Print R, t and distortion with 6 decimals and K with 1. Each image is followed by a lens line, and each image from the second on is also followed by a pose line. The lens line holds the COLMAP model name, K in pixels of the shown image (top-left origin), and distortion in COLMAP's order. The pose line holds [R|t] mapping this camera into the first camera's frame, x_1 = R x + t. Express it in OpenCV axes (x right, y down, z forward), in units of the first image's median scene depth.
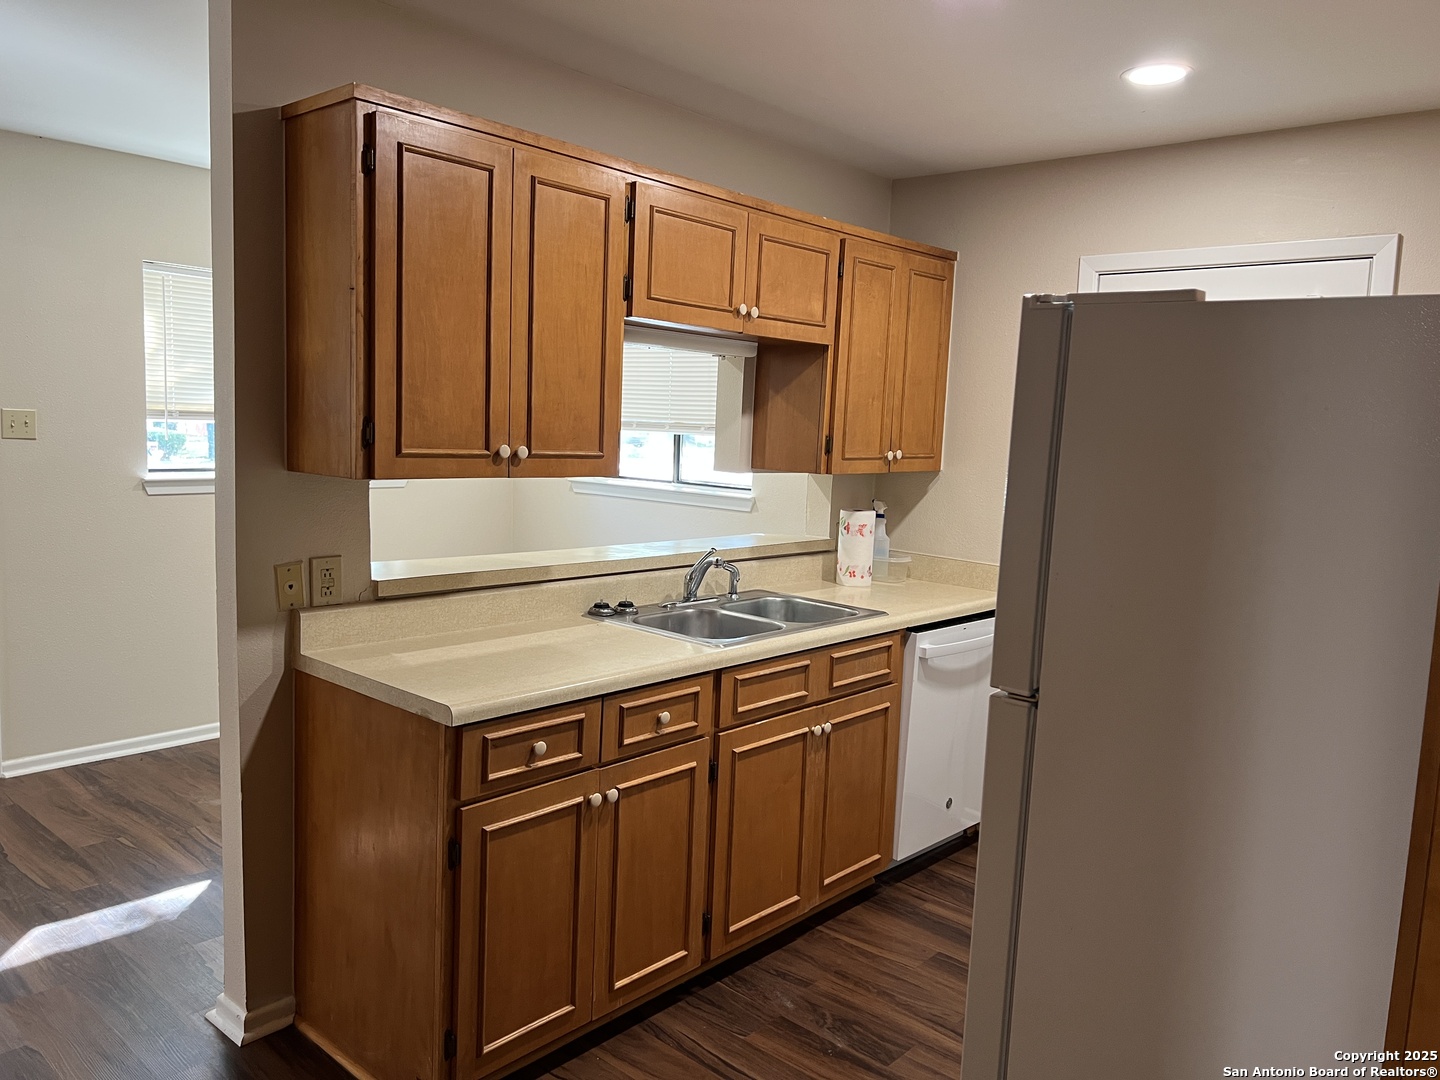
lens RADIAL K [[1089.1, 0, 715.6], [0, 1089.1, 541.3], [0, 0, 1]] dist [0.066578, -0.074857]
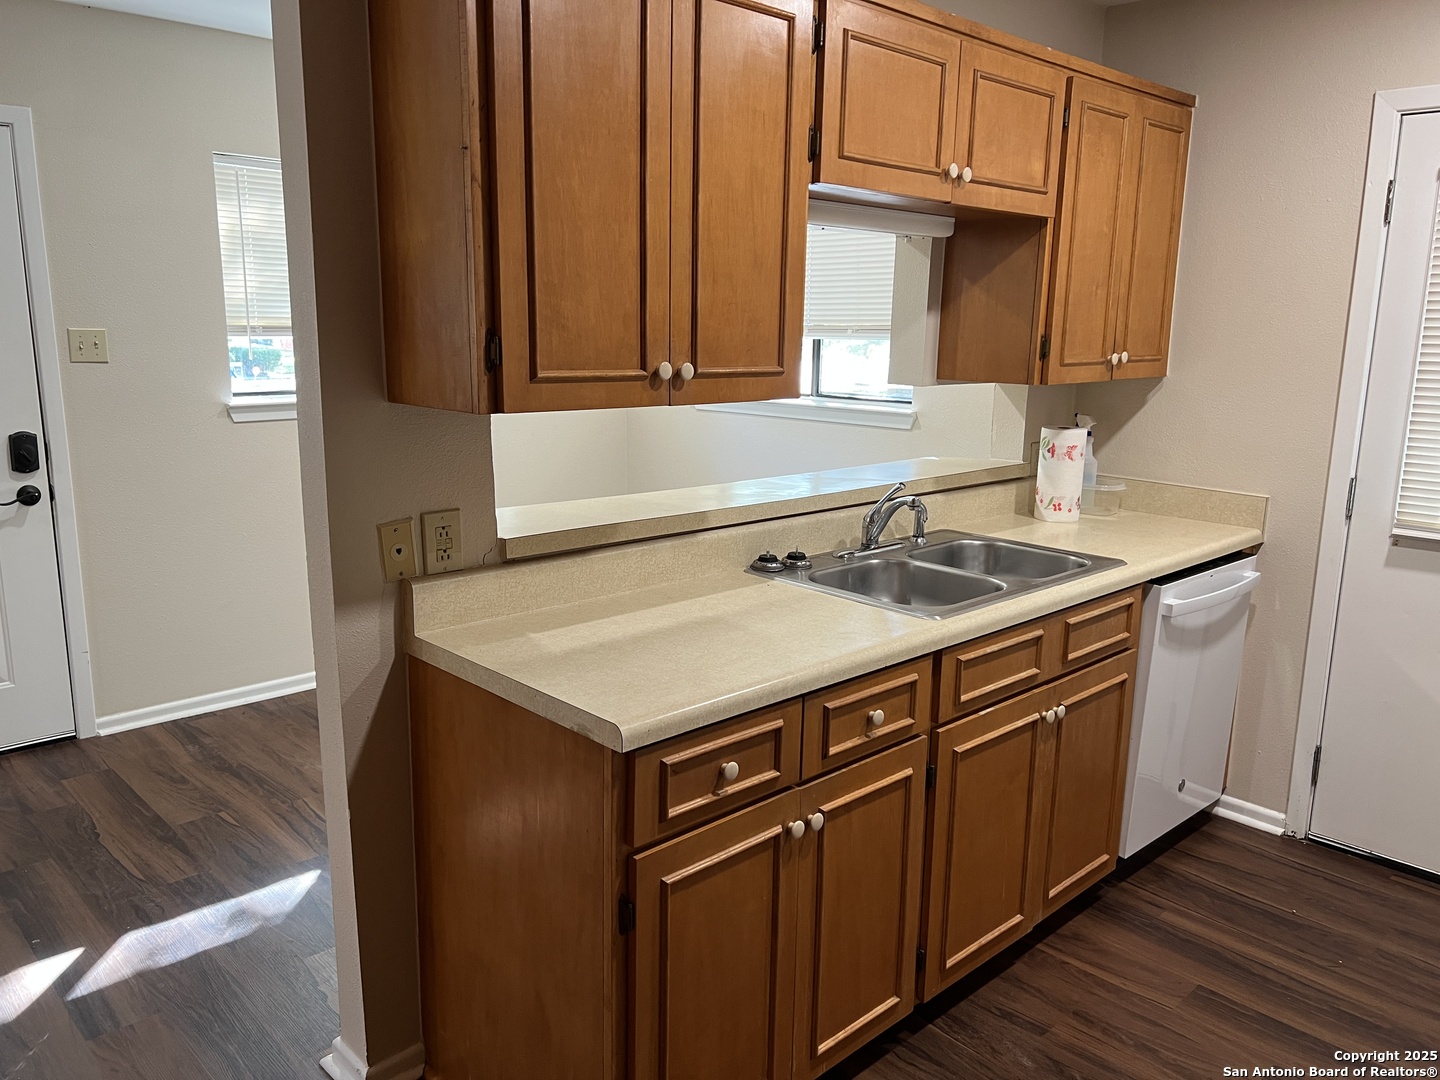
lens RADIAL K [[1089.1, 0, 708.9], [0, 1089.1, 547.4], [0, 0, 1]] dist [0.066578, -0.074857]
pose [[0.996408, -0.008248, -0.084284, -0.083963], [0.015920, 0.995745, 0.090770, -0.023899], [0.083177, -0.091786, 0.992299, 0.203625]]
